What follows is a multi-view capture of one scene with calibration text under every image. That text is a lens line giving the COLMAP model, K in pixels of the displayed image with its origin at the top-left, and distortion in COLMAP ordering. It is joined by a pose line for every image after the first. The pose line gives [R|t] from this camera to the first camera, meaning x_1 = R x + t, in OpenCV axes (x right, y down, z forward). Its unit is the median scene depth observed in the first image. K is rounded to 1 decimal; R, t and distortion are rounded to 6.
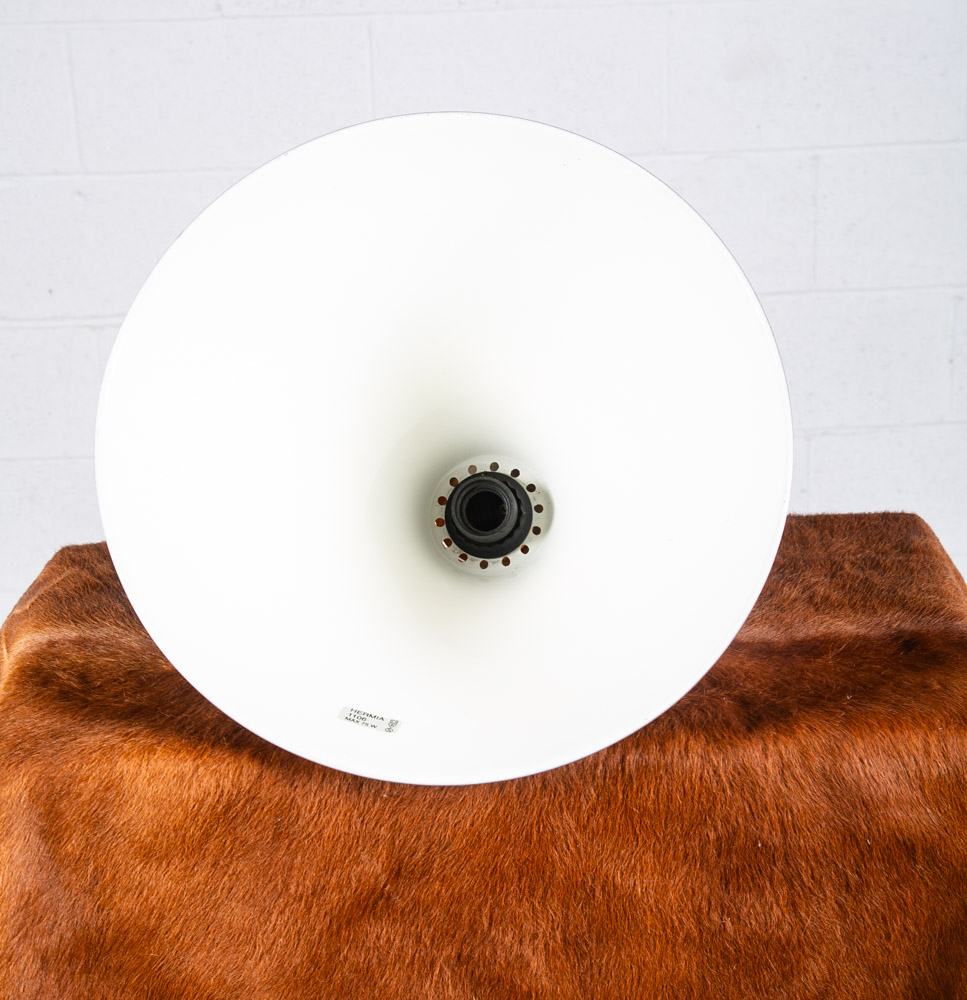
lens RADIAL K [[2418.6, 0, 486.5], [0, 2418.6, 508.4], [0, 0, 1]] dist [0.247434, 0.000000]
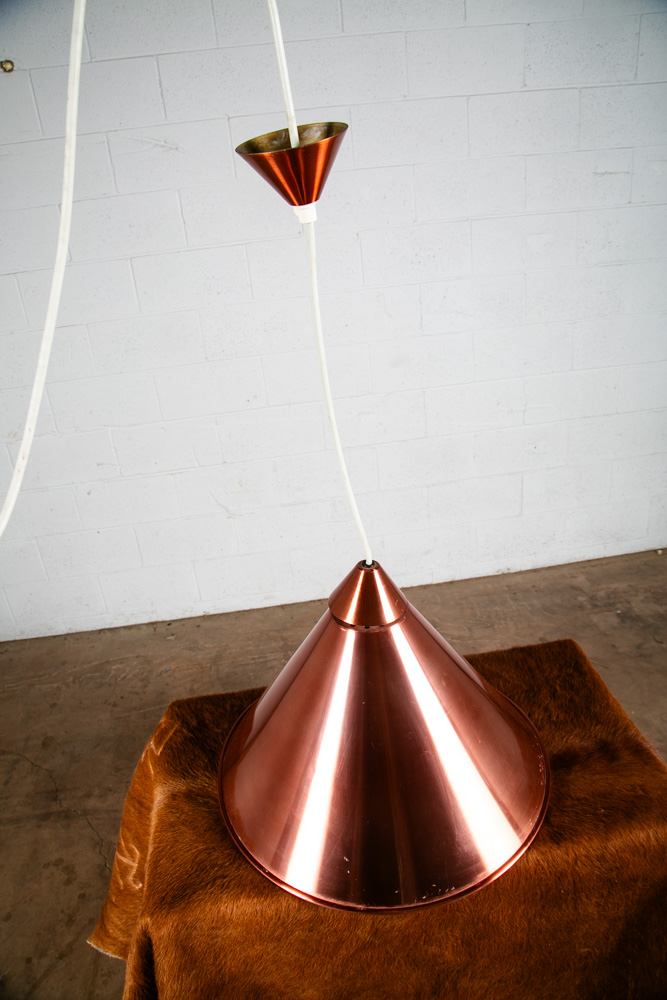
lens RADIAL K [[690.6, 0, 336.0], [0, 690.6, 499.6], [0, 0, 1]] dist [-0.097866, 0.043709]
pose [[0.993404, -0.097050, 0.061067, -0.065031], [0.092337, 0.992841, 0.075771, -0.219298], [-0.067983, -0.069632, 0.995254, 0.508026]]
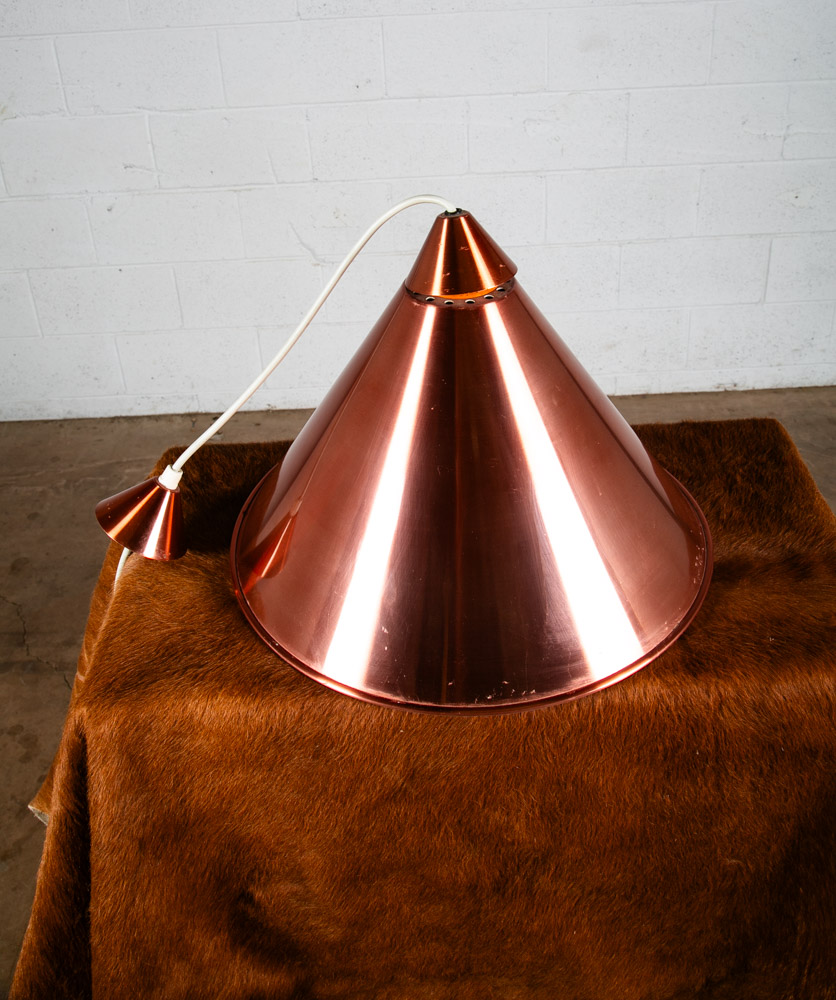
lens RADIAL K [[1051.0, 0, 424.6], [0, 1051.0, 365.2], [0, 0, 1]] dist [-0.025043, 0.000000]
pose [[0.999885, -0.008275, -0.012735, -0.021073], [0.010011, 0.989689, 0.142881, -0.139129], [0.011421, -0.142992, 0.989658, 0.481981]]
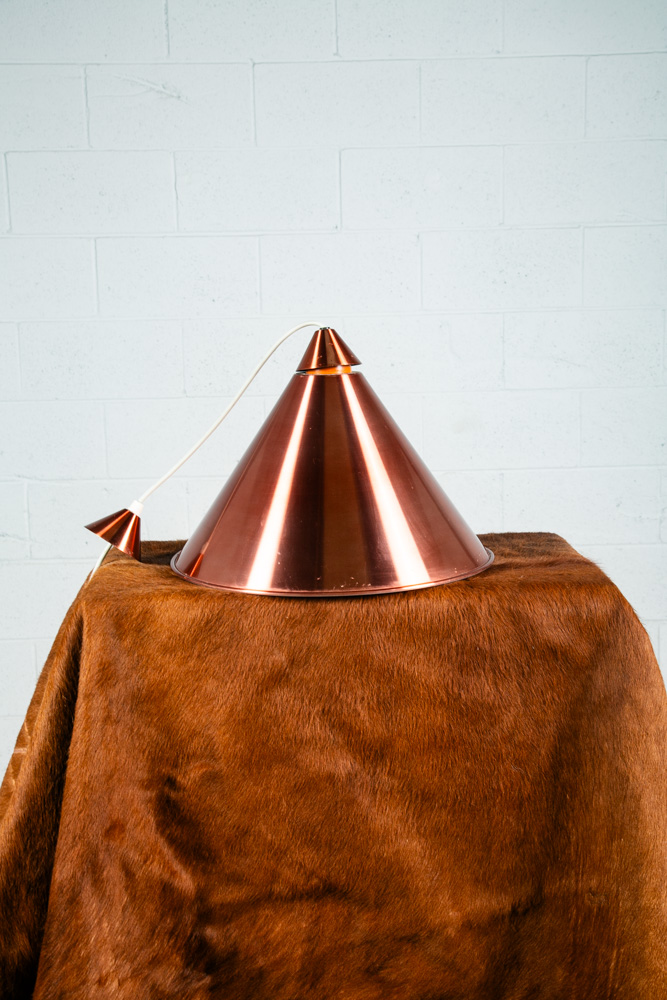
lens RADIAL K [[1417.4, 0, 340.0], [0, 1417.4, 500.7], [0, 0, 1]] dist [0.197068, 0.000000]
pose [[0.999800, 0.009261, 0.017704, -0.019648], [-0.005322, 0.977510, -0.210824, 0.259624], [-0.019258, 0.210688, 0.977364, -0.137338]]
